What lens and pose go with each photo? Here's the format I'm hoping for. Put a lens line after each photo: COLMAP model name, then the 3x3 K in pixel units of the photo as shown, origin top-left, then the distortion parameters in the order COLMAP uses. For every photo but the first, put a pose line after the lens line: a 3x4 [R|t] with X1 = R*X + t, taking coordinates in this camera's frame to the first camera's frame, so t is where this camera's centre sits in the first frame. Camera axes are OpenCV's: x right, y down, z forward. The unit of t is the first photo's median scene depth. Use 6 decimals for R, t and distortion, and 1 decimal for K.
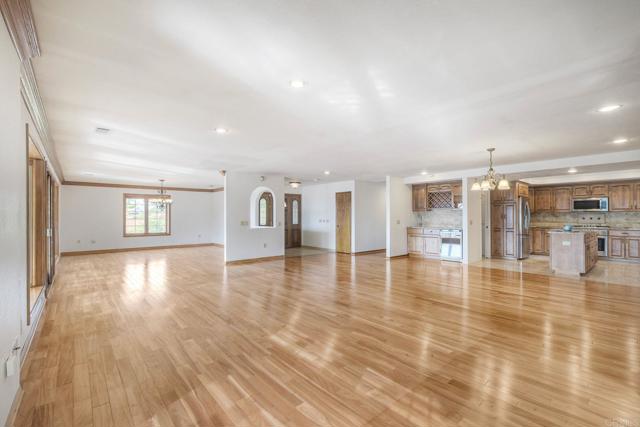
lens RADIAL K [[284.7, 0, 319.9], [0, 284.7, 212.9], [0, 0, 1]] dist [0.001525, 0.000149]
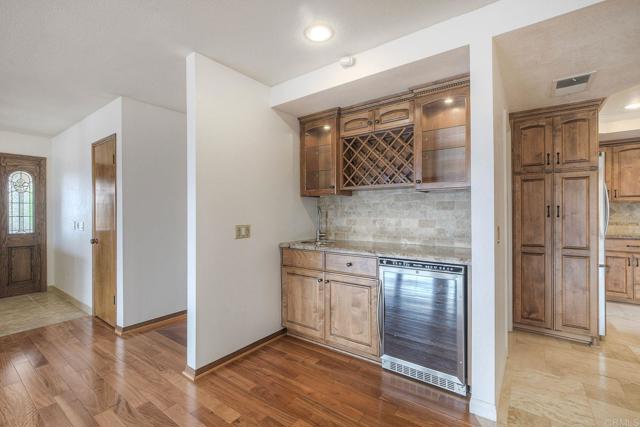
lens RADIAL K [[284.7, 0, 320.7], [0, 284.7, 213.9], [0, 0, 1]] dist [0.001525, 0.000149]
pose [[0.974548, -0.003402, 0.224151, 0.282319], [0.000253, 0.999901, 0.014078, 0.010336], [-0.224177, -0.013663, 0.974453, 0.687600]]
